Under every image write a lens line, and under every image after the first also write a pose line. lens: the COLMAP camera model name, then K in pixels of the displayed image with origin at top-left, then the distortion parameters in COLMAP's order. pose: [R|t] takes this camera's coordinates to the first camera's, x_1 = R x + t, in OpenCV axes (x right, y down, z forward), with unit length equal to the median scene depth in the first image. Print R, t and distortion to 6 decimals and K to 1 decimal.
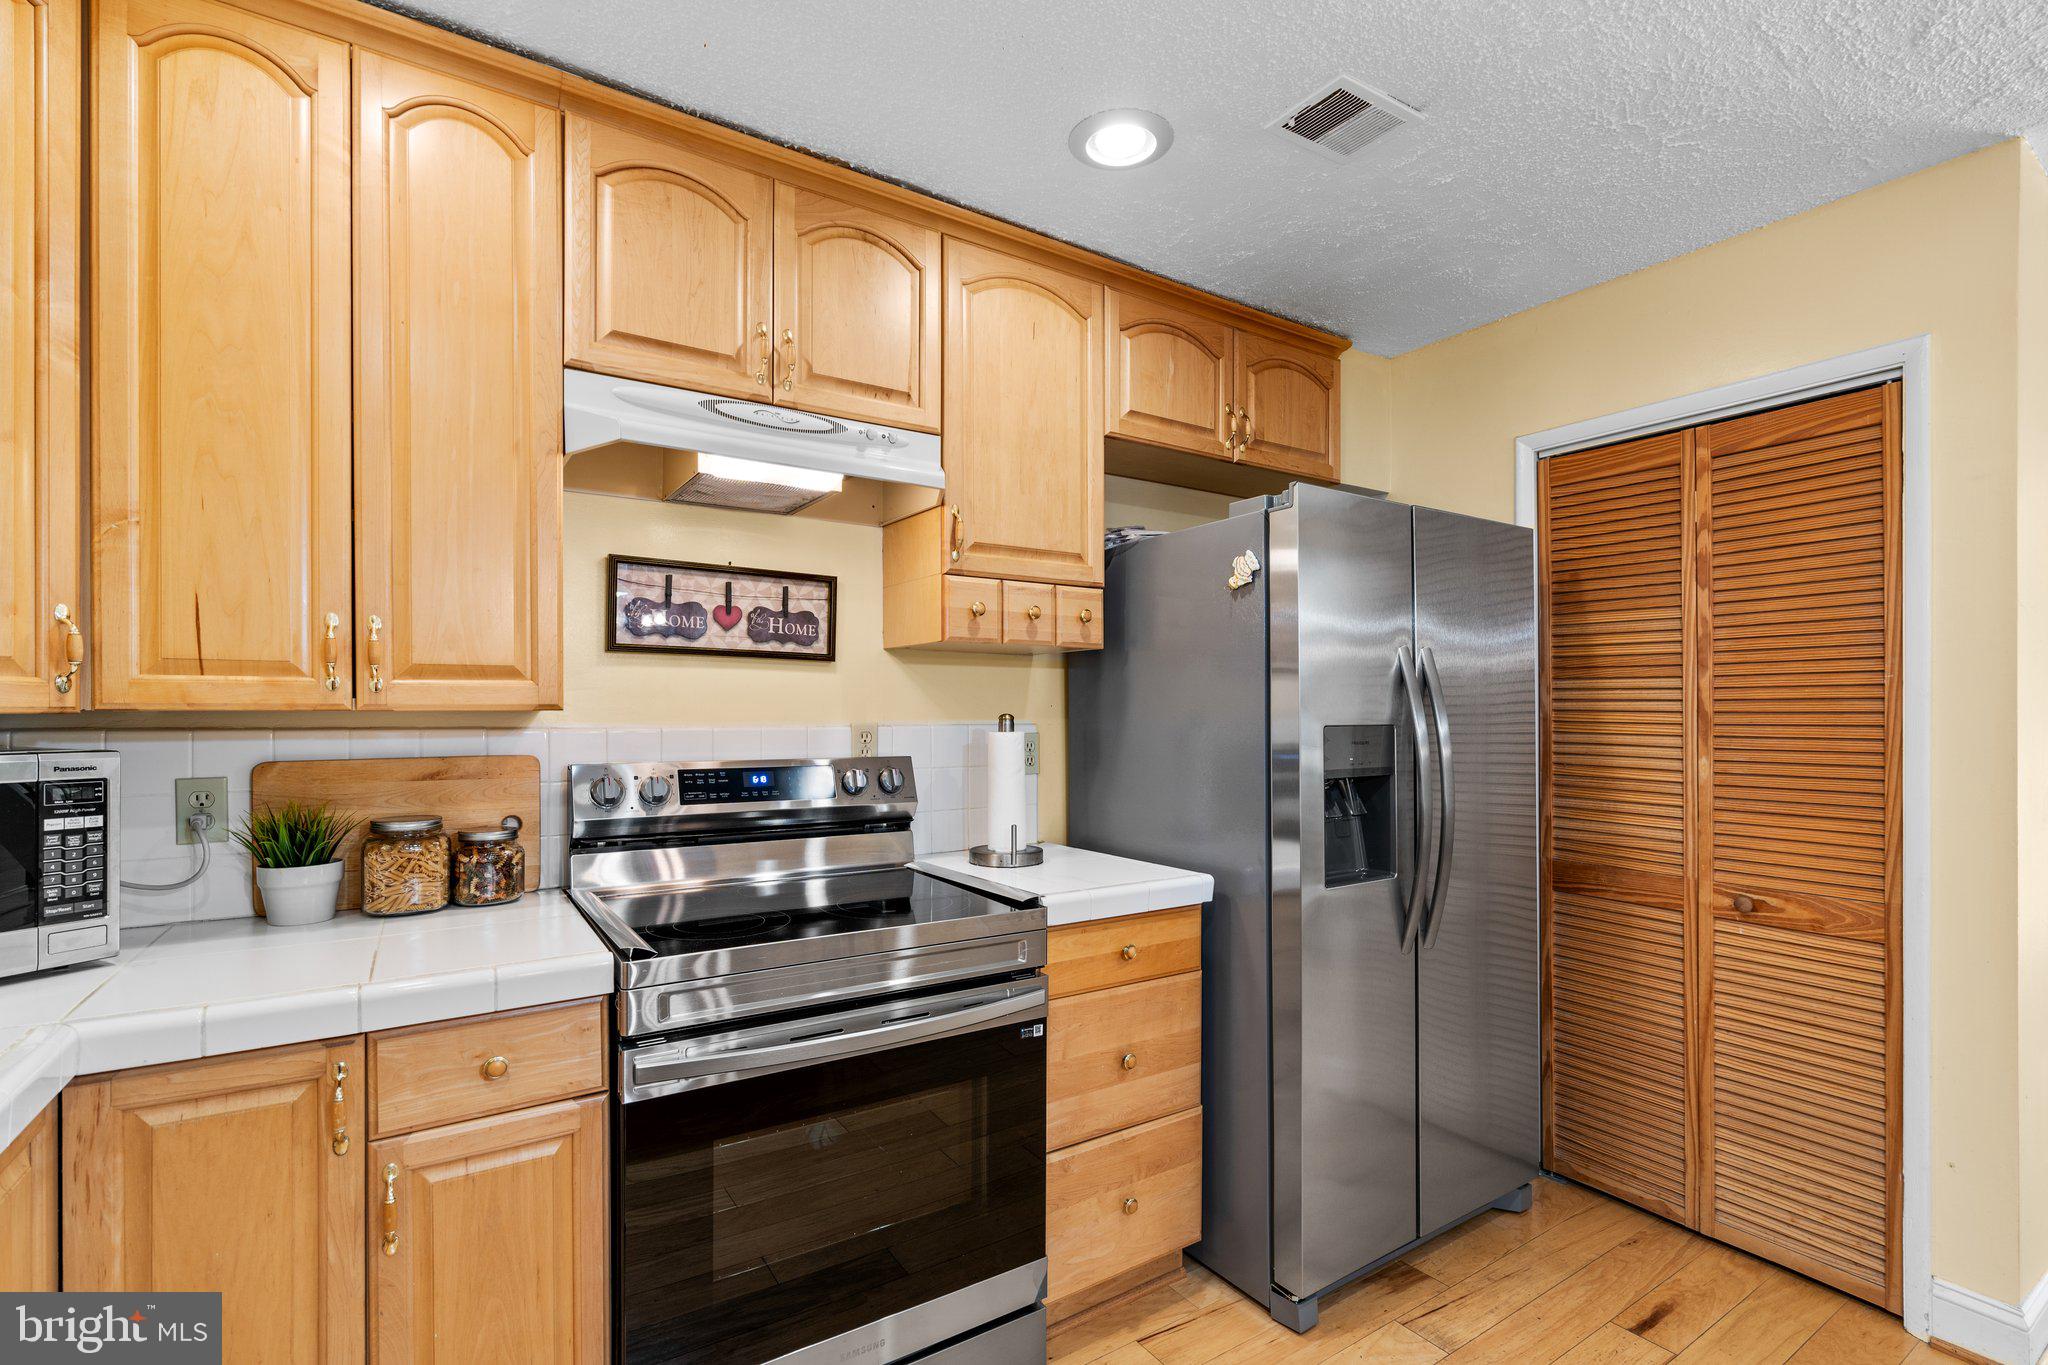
lens RADIAL K [[925.9, 0, 1027.4], [0, 925.9, 711.4], [0, 0, 1]] dist [-0.002729, -0.000067]
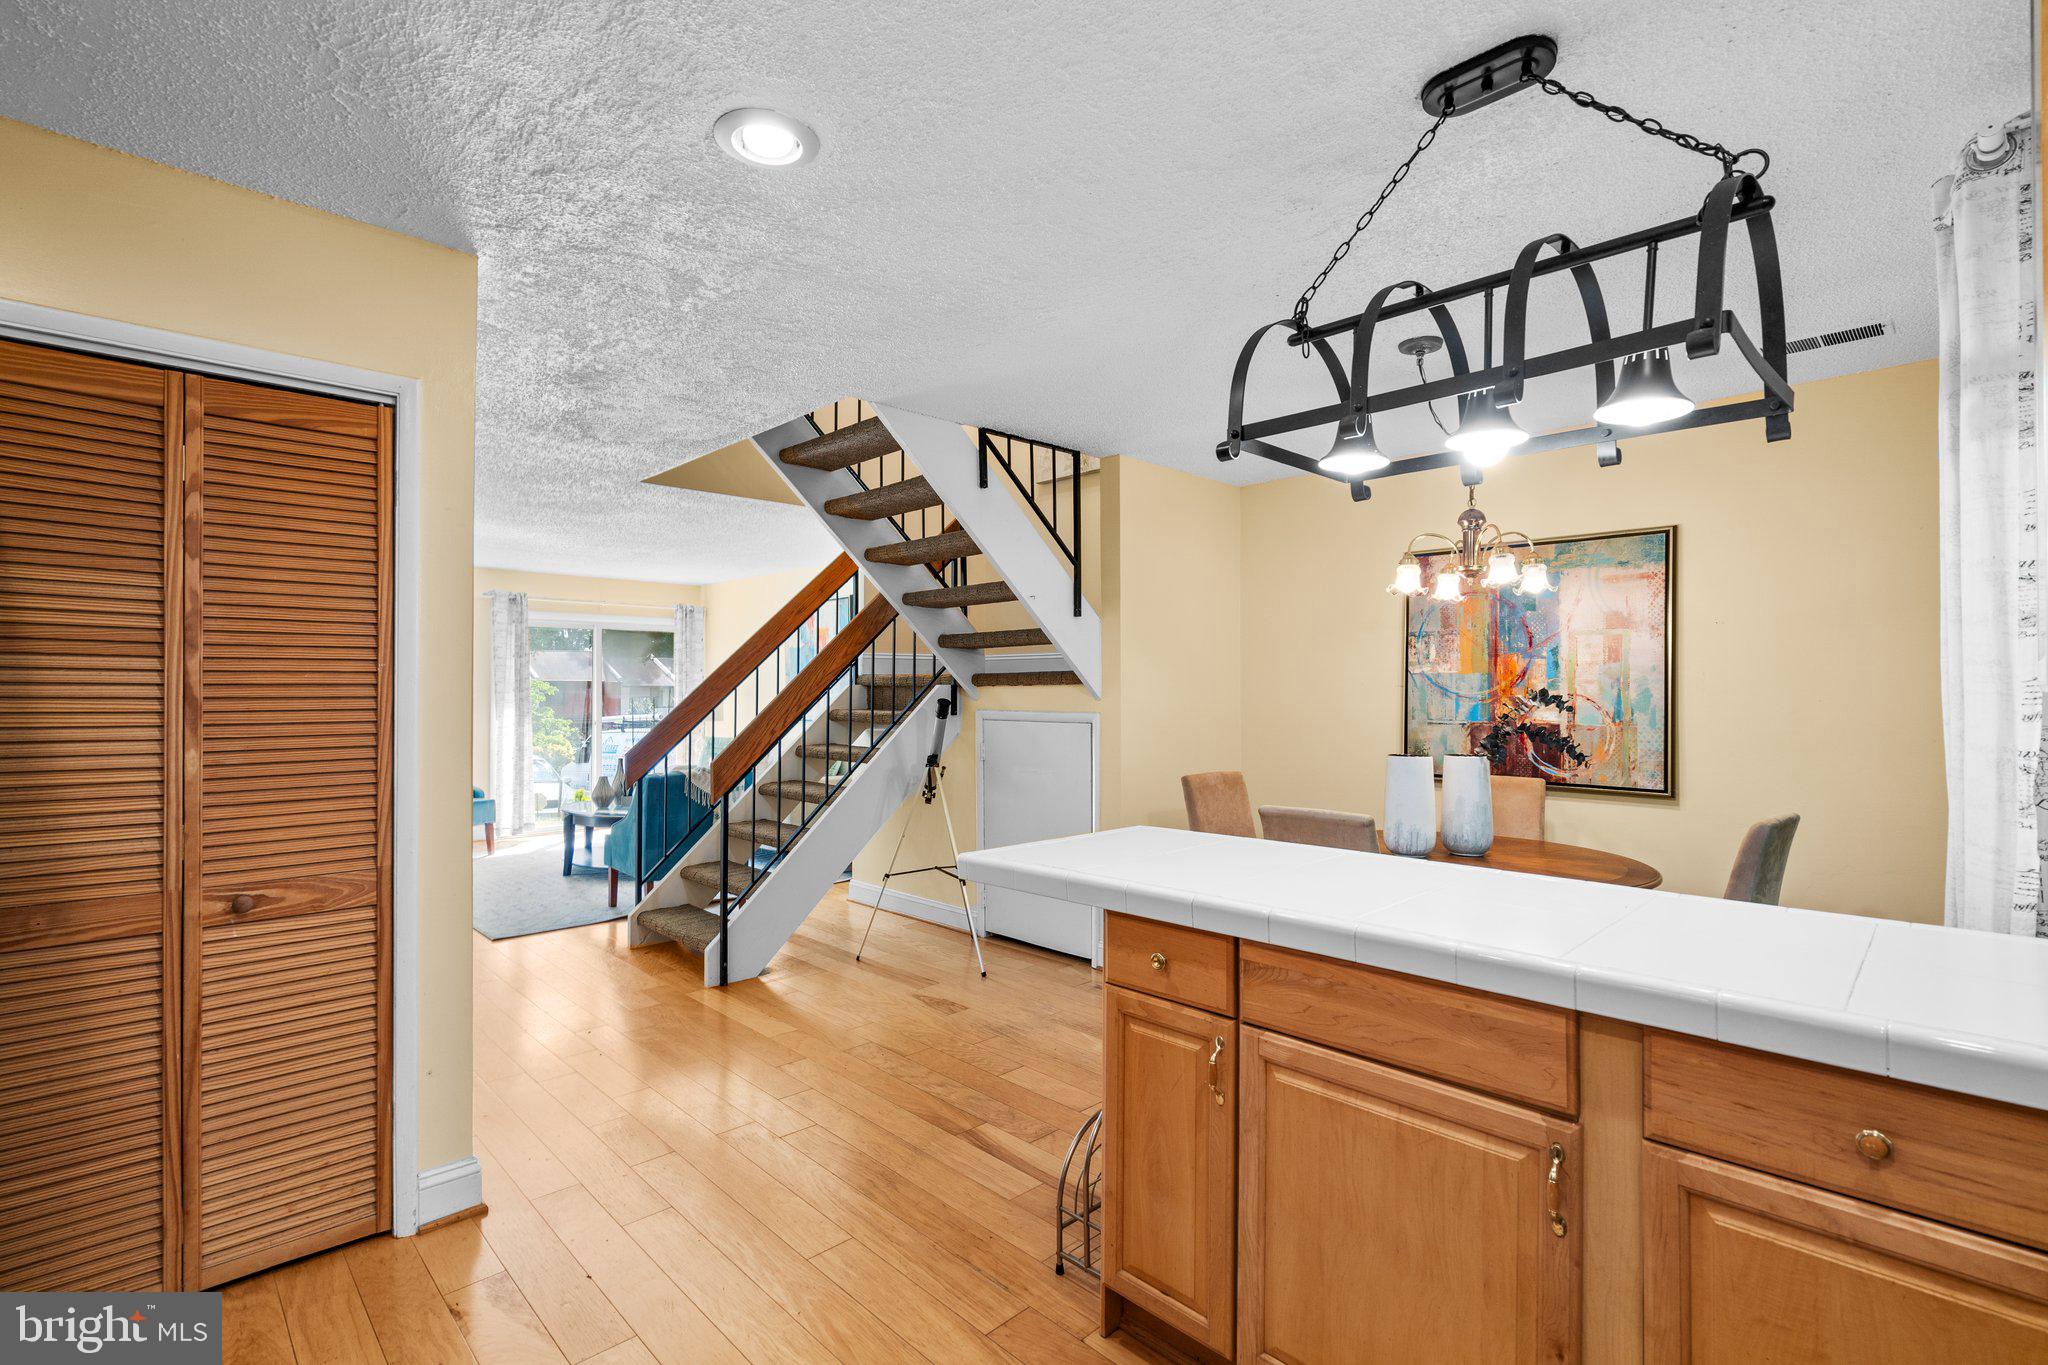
lens RADIAL K [[944.3, 0, 1015.5], [0, 944.3, 672.4], [0, 0, 1]] dist [-0.000838, -0.000066]
pose [[-0.183775, 0.017744, 0.982808, -0.326429], [0.000955, 0.999840, -0.017873, -0.007509], [-0.982968, -0.002346, -0.183763, 0.431248]]
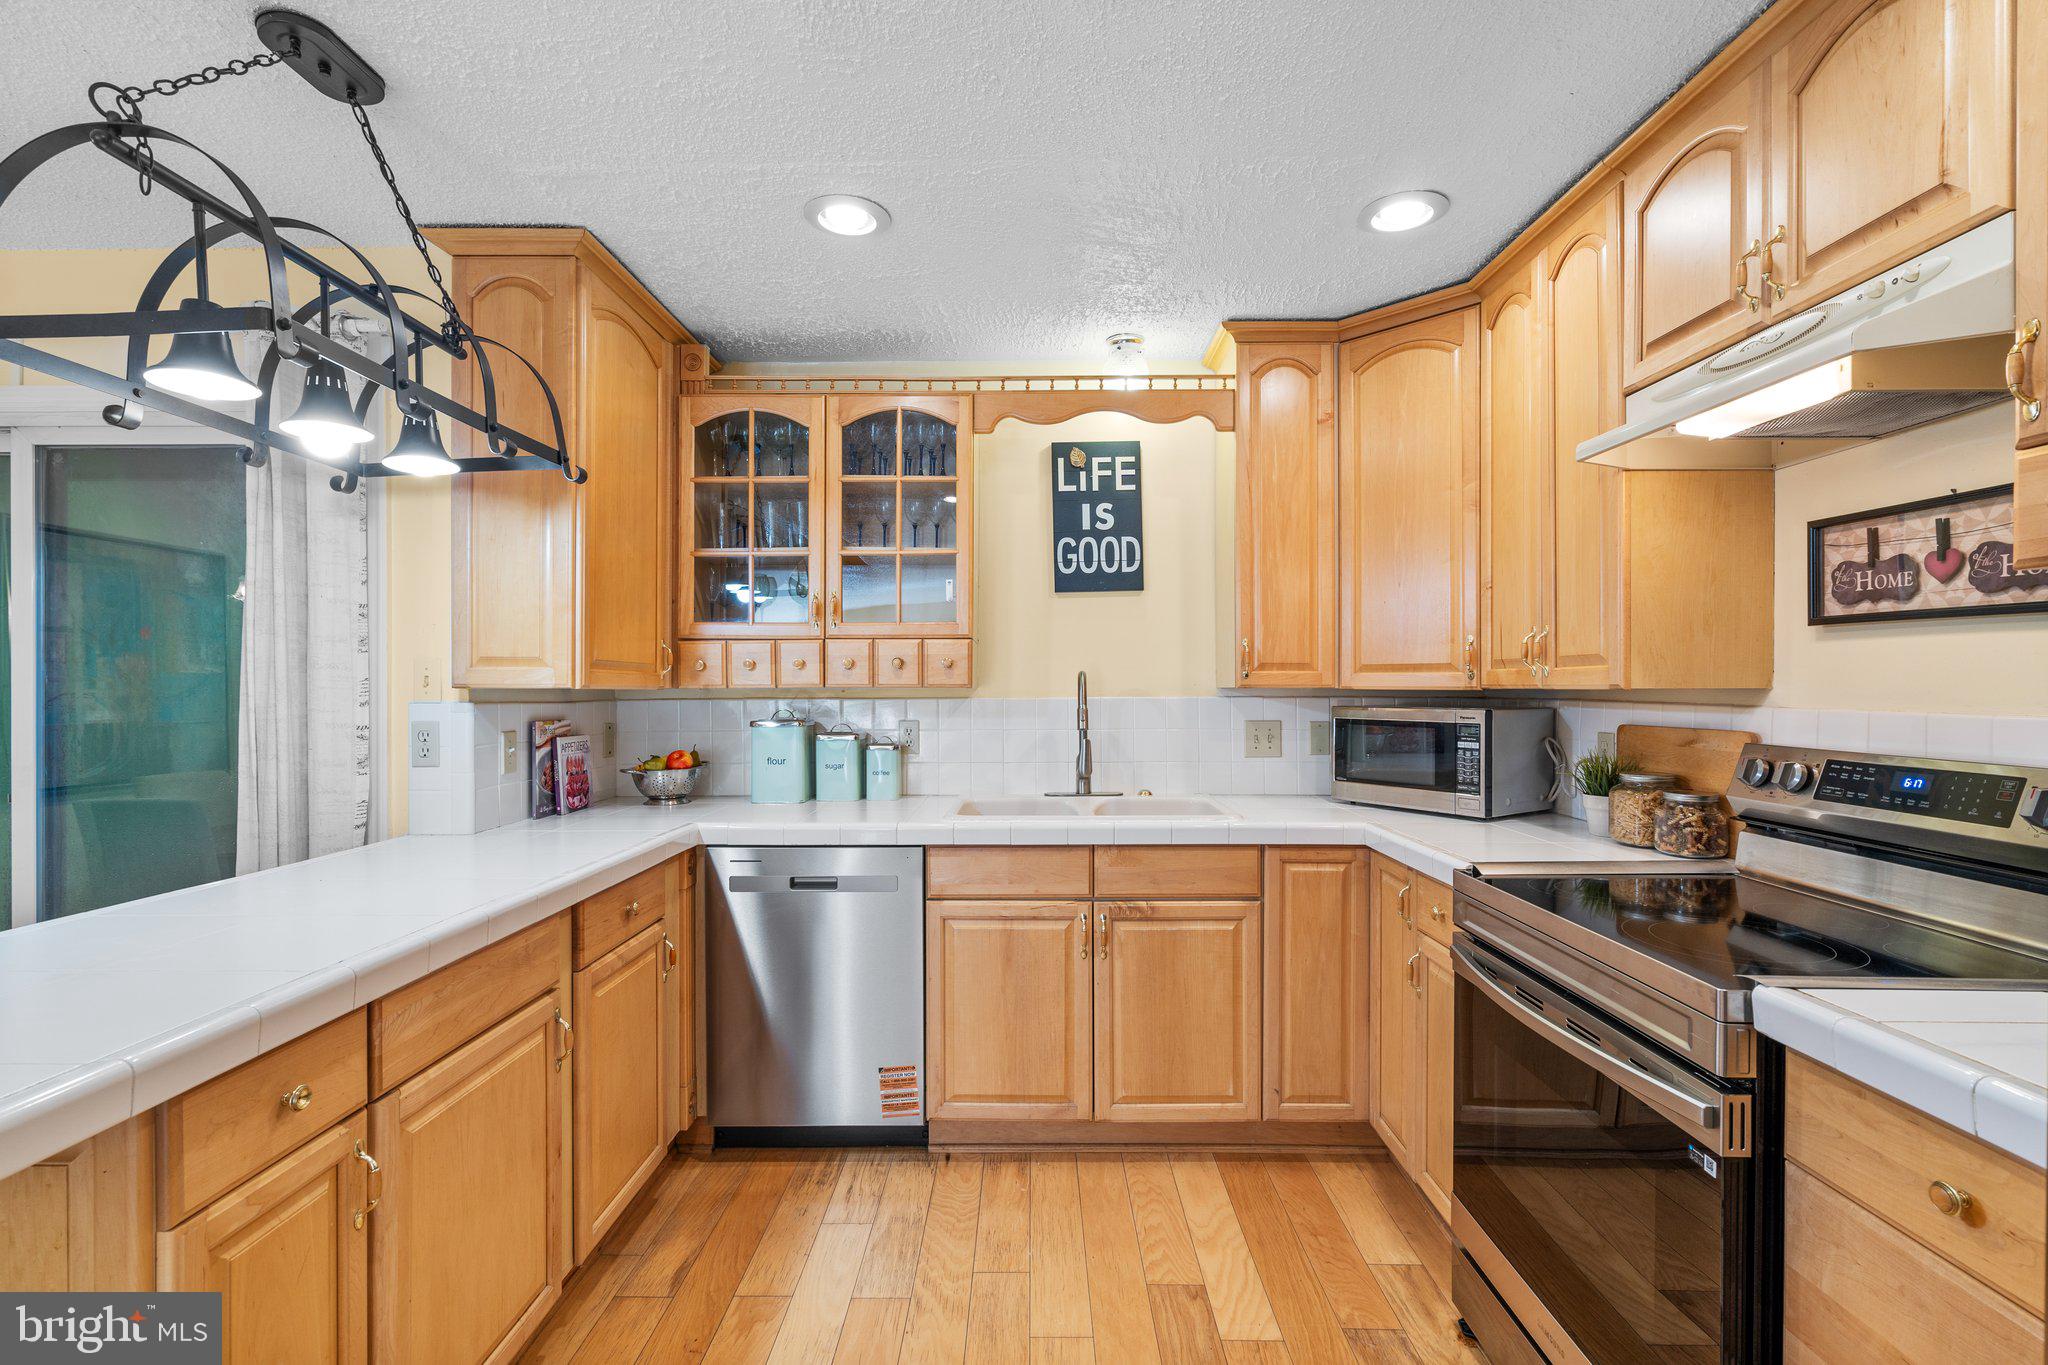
lens RADIAL K [[925.5, 0, 1031.6], [0, 925.5, 688.4], [0, 0, 1]] dist [-0.001891, 0.000383]
pose [[-0.545179, 0.002653, -0.838315, 0.716705], [-0.001912, 0.999988, 0.004408, -0.004857], [0.838317, 0.004006, -0.545168, 0.811397]]
